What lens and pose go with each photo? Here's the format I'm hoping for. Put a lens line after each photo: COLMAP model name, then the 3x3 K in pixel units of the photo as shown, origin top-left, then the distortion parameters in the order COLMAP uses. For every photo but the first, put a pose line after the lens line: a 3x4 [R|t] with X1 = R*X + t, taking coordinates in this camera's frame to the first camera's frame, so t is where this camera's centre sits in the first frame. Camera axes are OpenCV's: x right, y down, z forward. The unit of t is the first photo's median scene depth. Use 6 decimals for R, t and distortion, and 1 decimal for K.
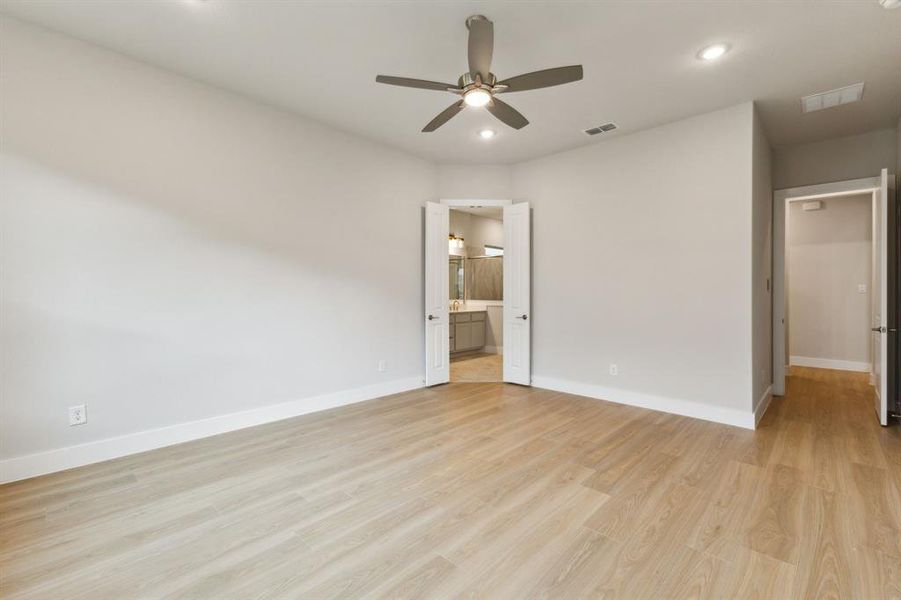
lens RADIAL K [[389.4, 0, 448.7], [0, 389.4, 297.9], [0, 0, 1]] dist [0.004389, 0.000281]
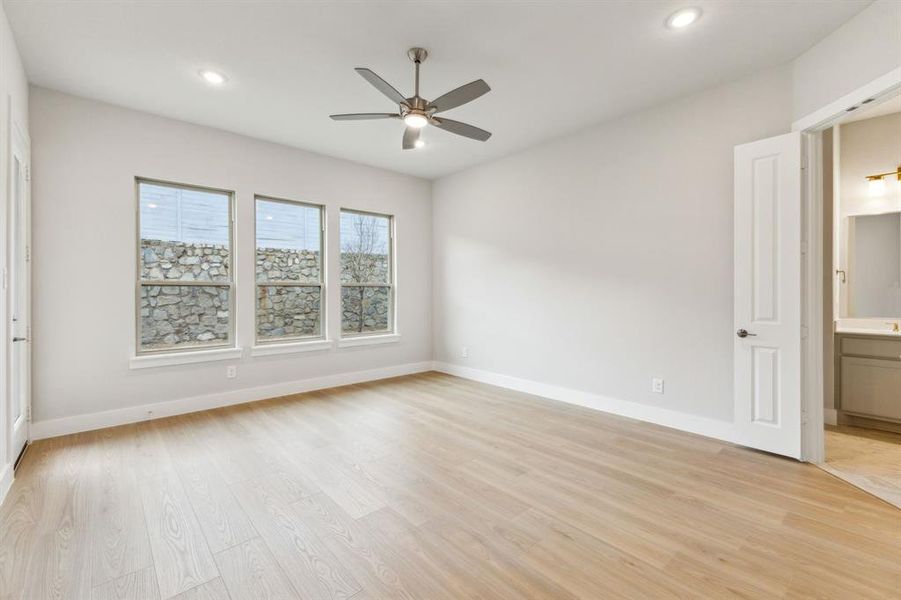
lens RADIAL K [[389.4, 0, 456.4], [0, 389.4, 299.8], [0, 0, 1]] dist [0.004389, 0.000281]
pose [[-0.066403, 0.014210, -0.997692, 0.896108], [-0.015313, 0.999766, 0.015259, -0.006830], [0.997675, 0.016291, -0.066170, 0.897250]]
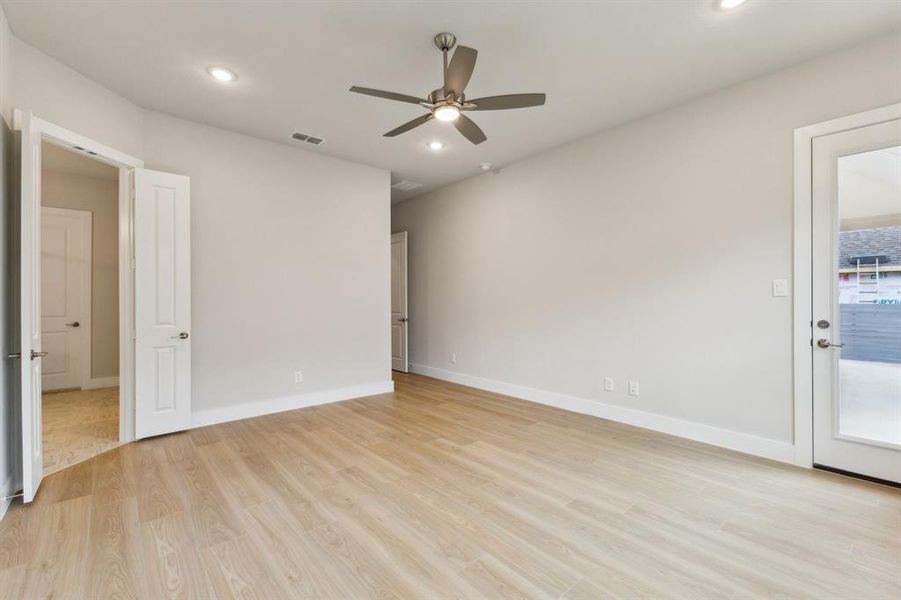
lens RADIAL K [[389.4, 0, 451.9], [0, 389.4, 296.4], [0, 0, 1]] dist [0.004389, 0.000281]
pose [[0.091888, 0.005679, 0.995753, -0.722332], [0.017958, 0.999812, -0.007359, -0.011973], [-0.995607, 0.018558, 0.091769, 0.672625]]
